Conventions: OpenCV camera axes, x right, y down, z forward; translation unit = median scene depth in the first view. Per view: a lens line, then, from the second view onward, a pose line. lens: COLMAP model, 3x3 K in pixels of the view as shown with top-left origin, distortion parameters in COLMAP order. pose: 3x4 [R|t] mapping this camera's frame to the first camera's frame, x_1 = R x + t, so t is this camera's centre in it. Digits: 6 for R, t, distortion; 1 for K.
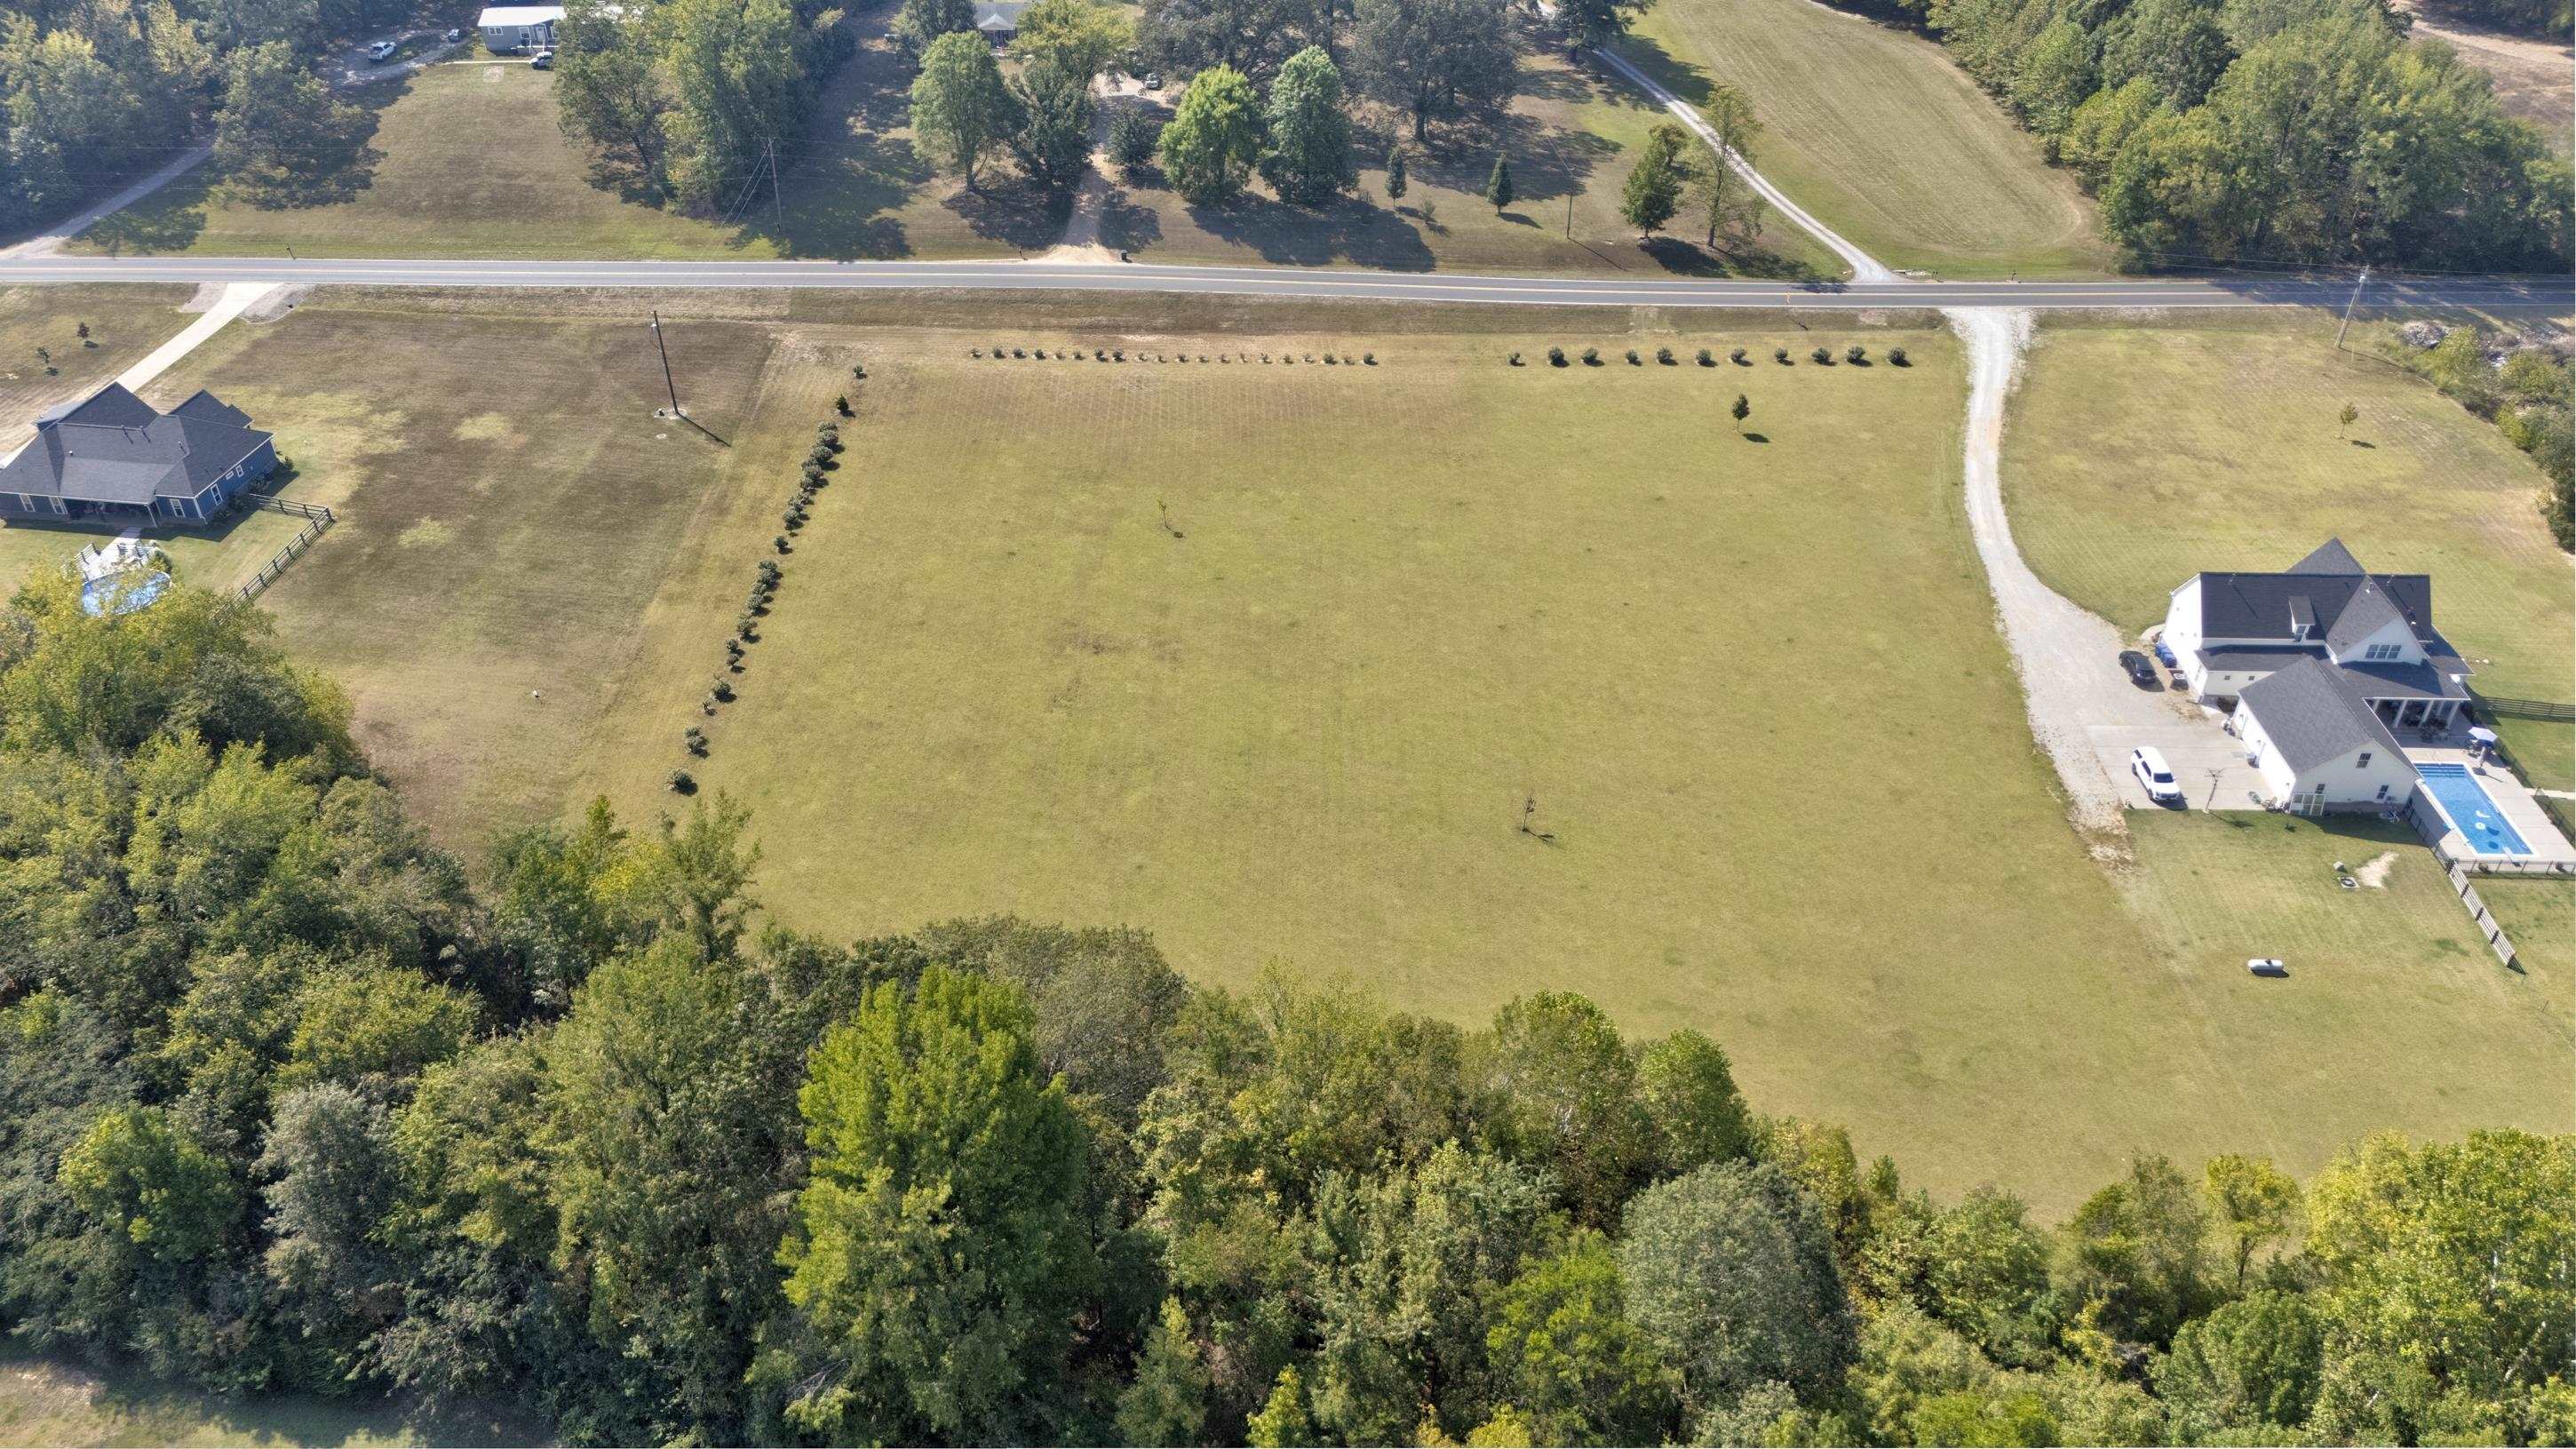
lens RADIAL K [[1907.3, 0, 1288.0], [0, 1907.3, 724.5], [0, 0, 1]] dist [0.057168, -0.045434]
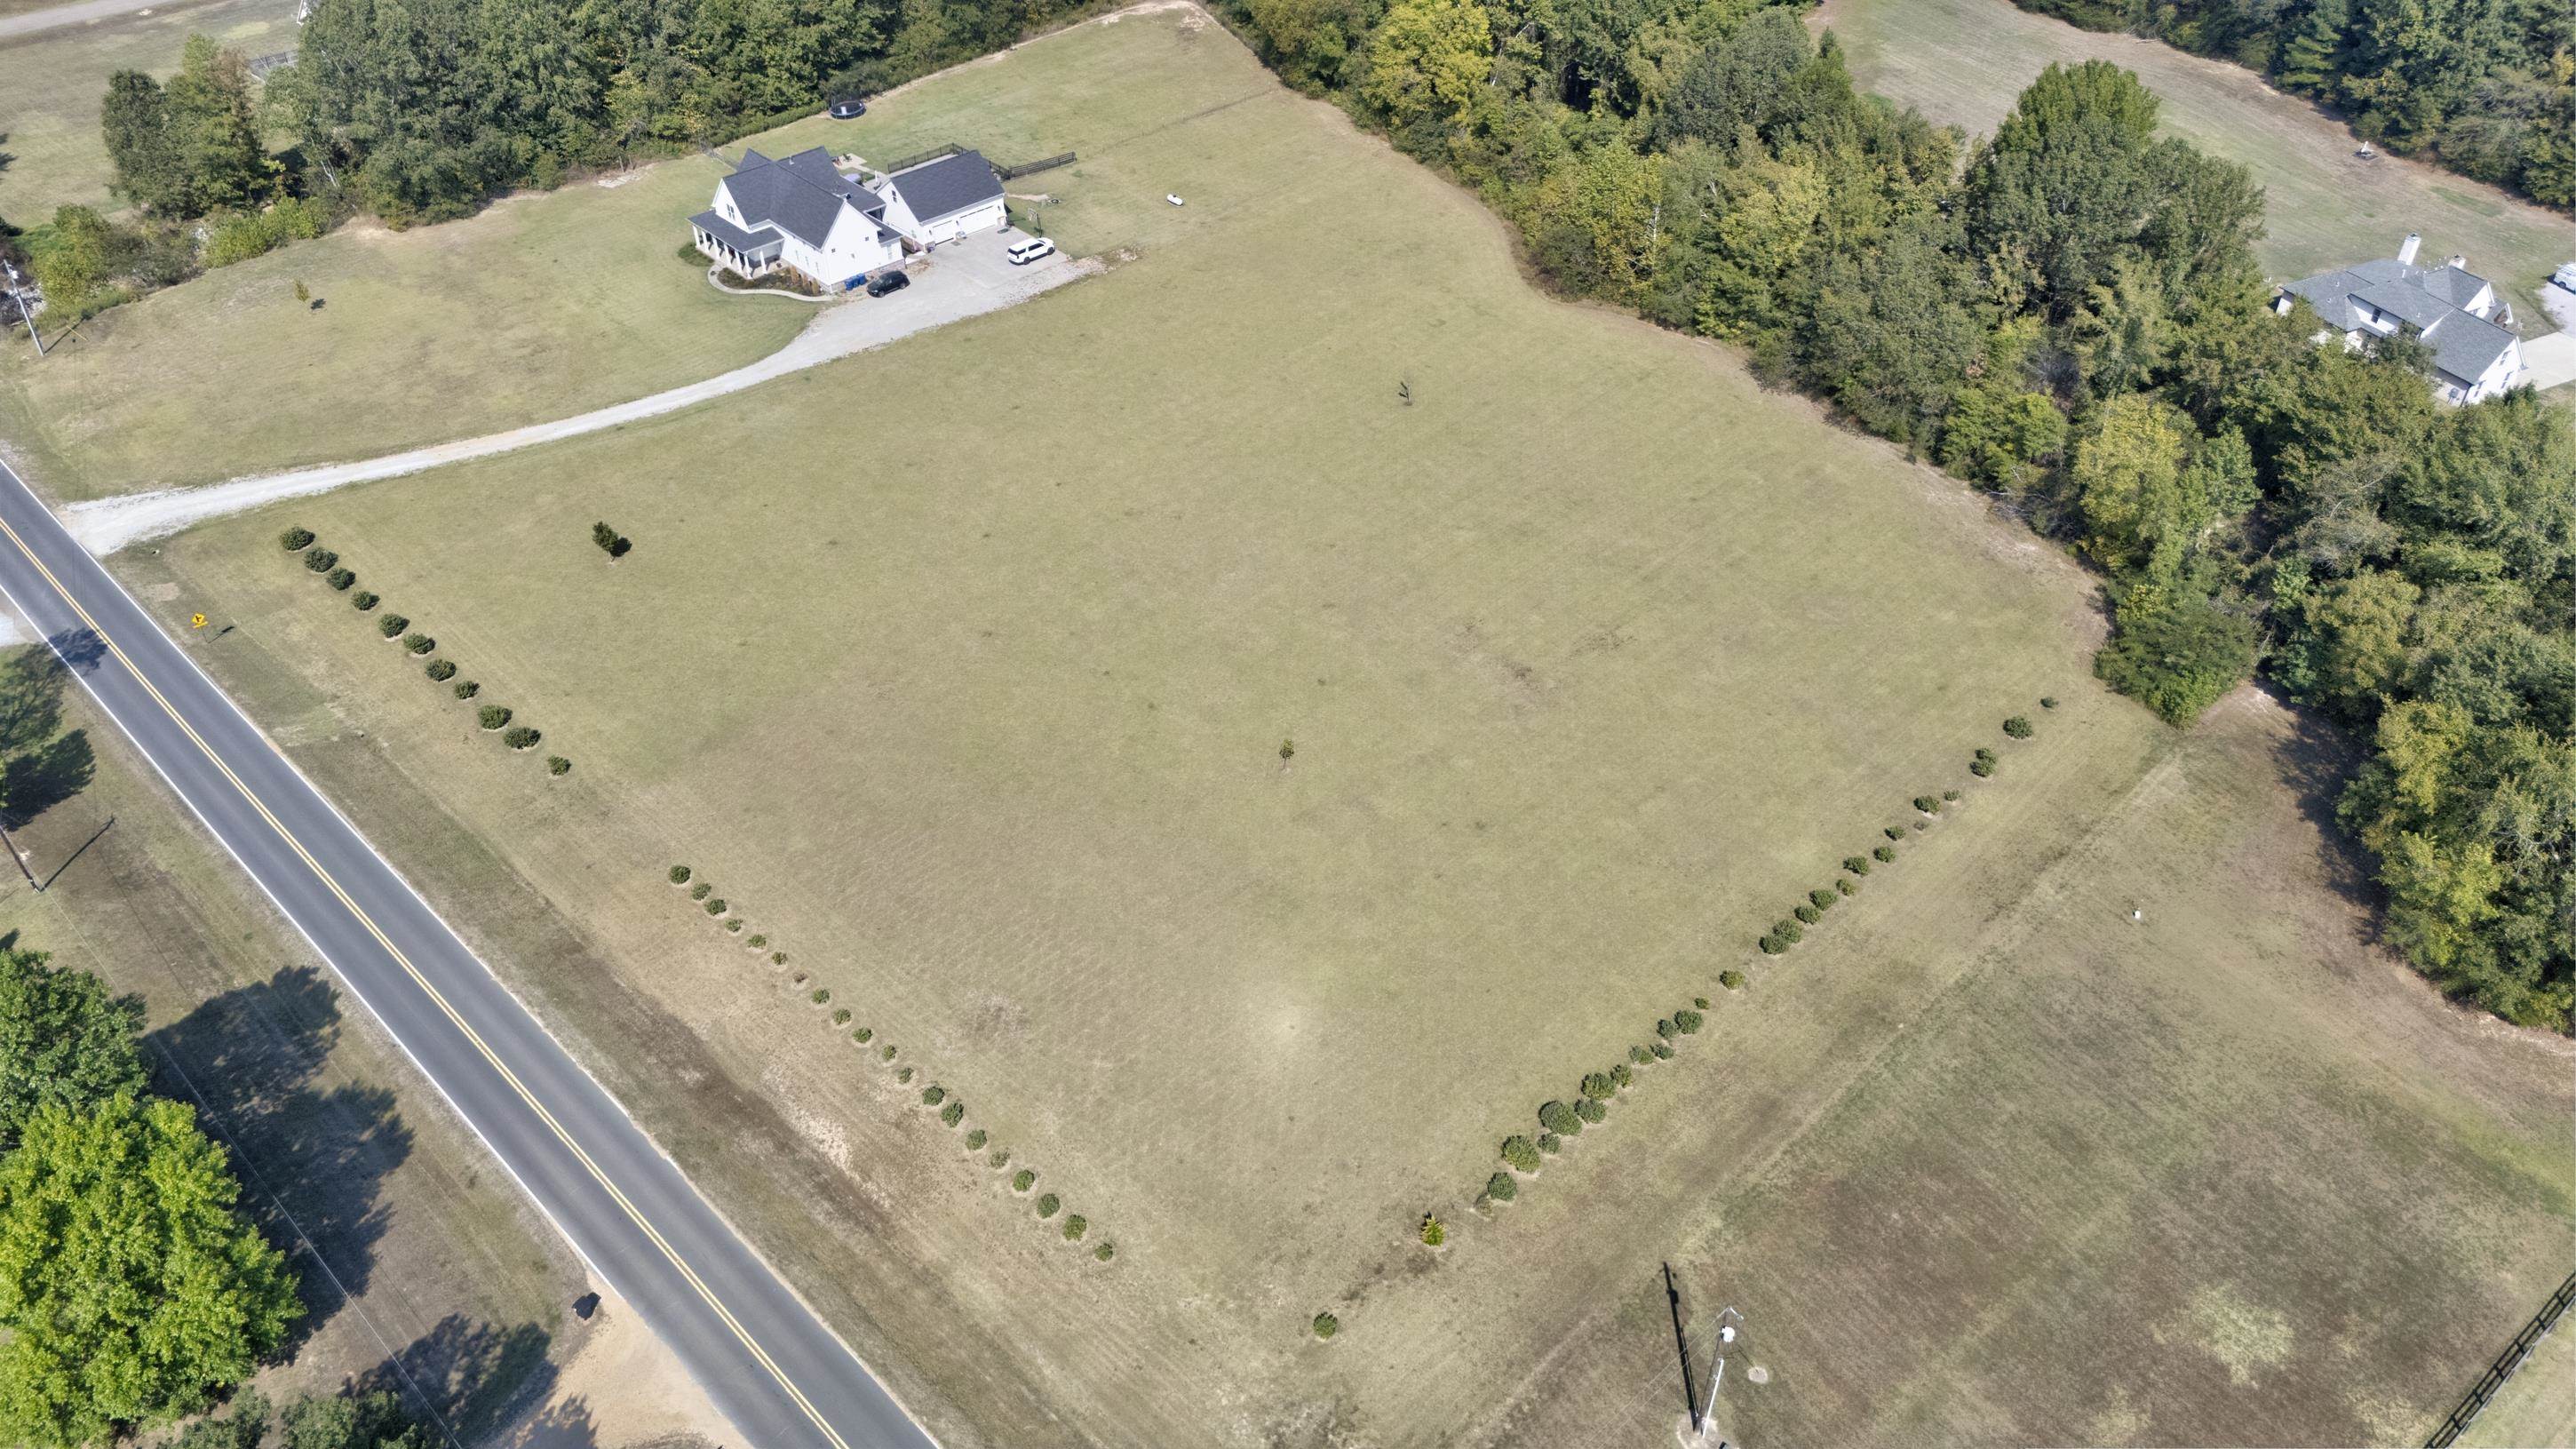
lens RADIAL K [[1907.3, 0, 1288.0], [0, 1907.3, 724.5], [0, 0, 1]] dist [0.057168, -0.045434]
pose [[-0.704652, -0.447751, 0.550440, -0.446486], [0.411441, 0.374183, 0.831086, -0.696274], [-0.578084, 0.812100, -0.079446, 0.982615]]
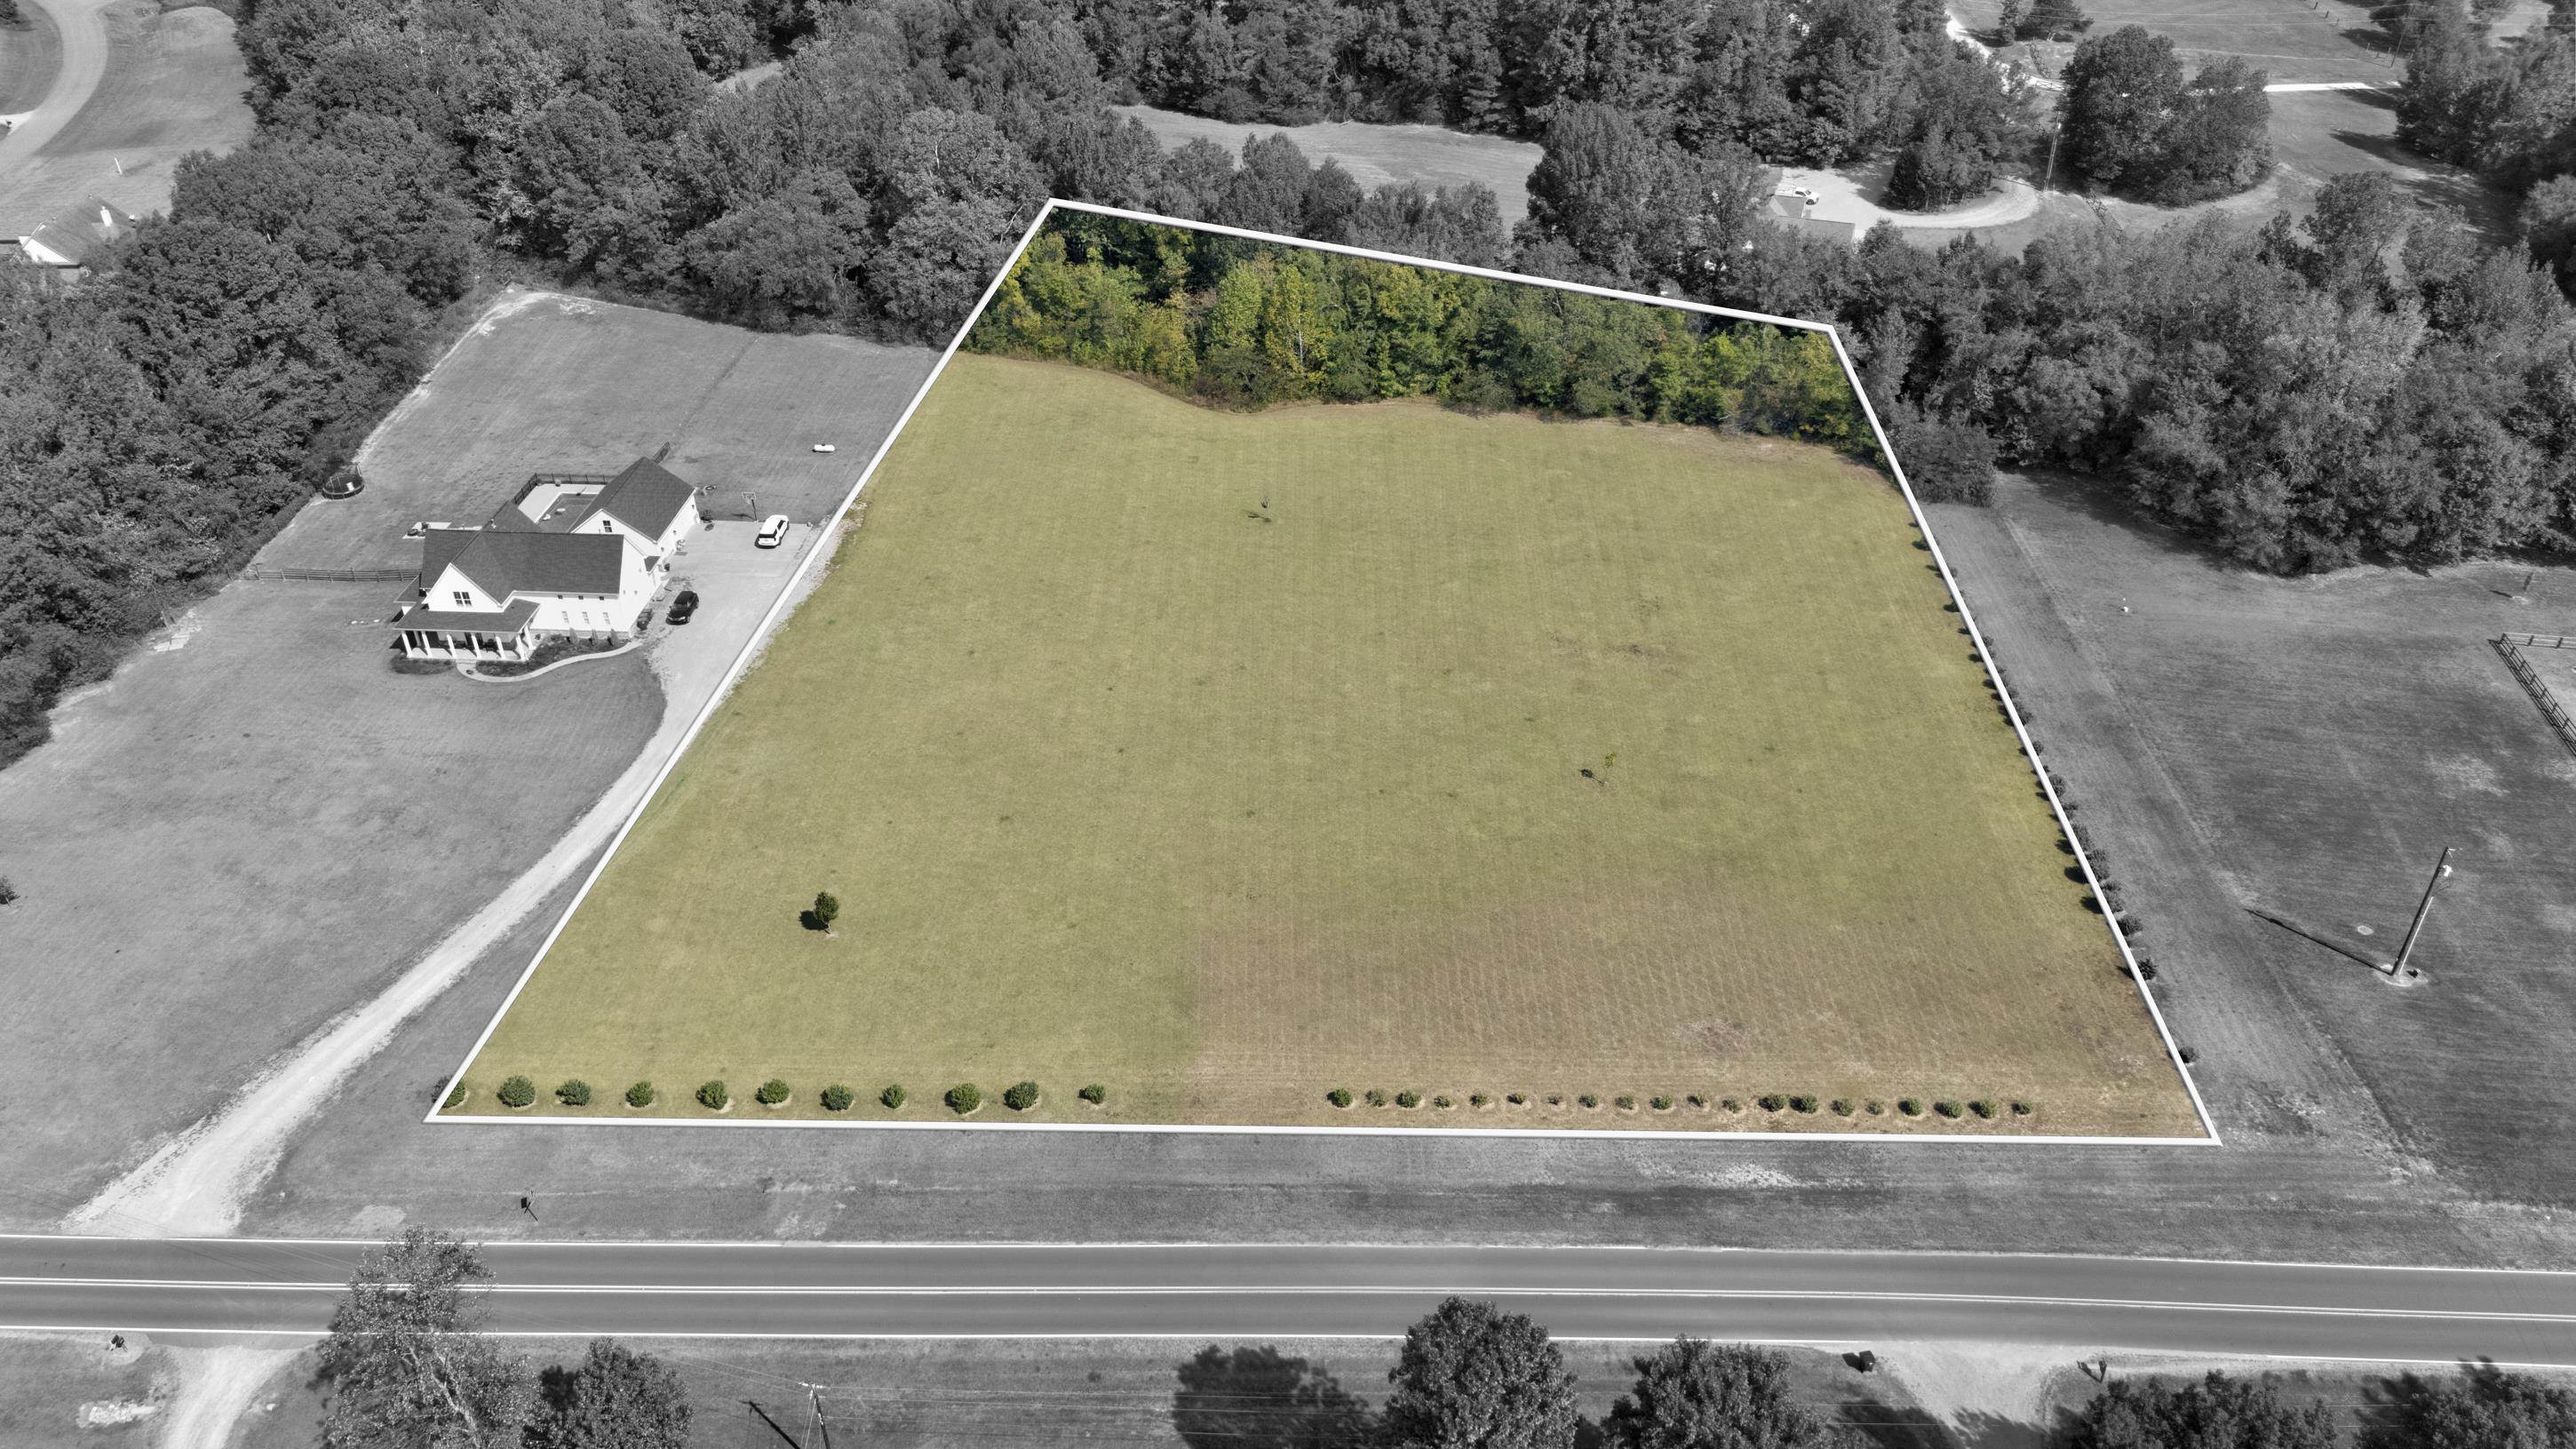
lens RADIAL K [[1907.3, 0, 1288.0], [0, 1907.3, 724.5], [0, 0, 1]] dist [0.057168, -0.045434]
pose [[-0.999121, -0.019414, 0.037142, 0.043241], [0.027718, 0.358629, 0.933069, -0.856873], [-0.031435, 0.933278, -0.357776, 1.207737]]
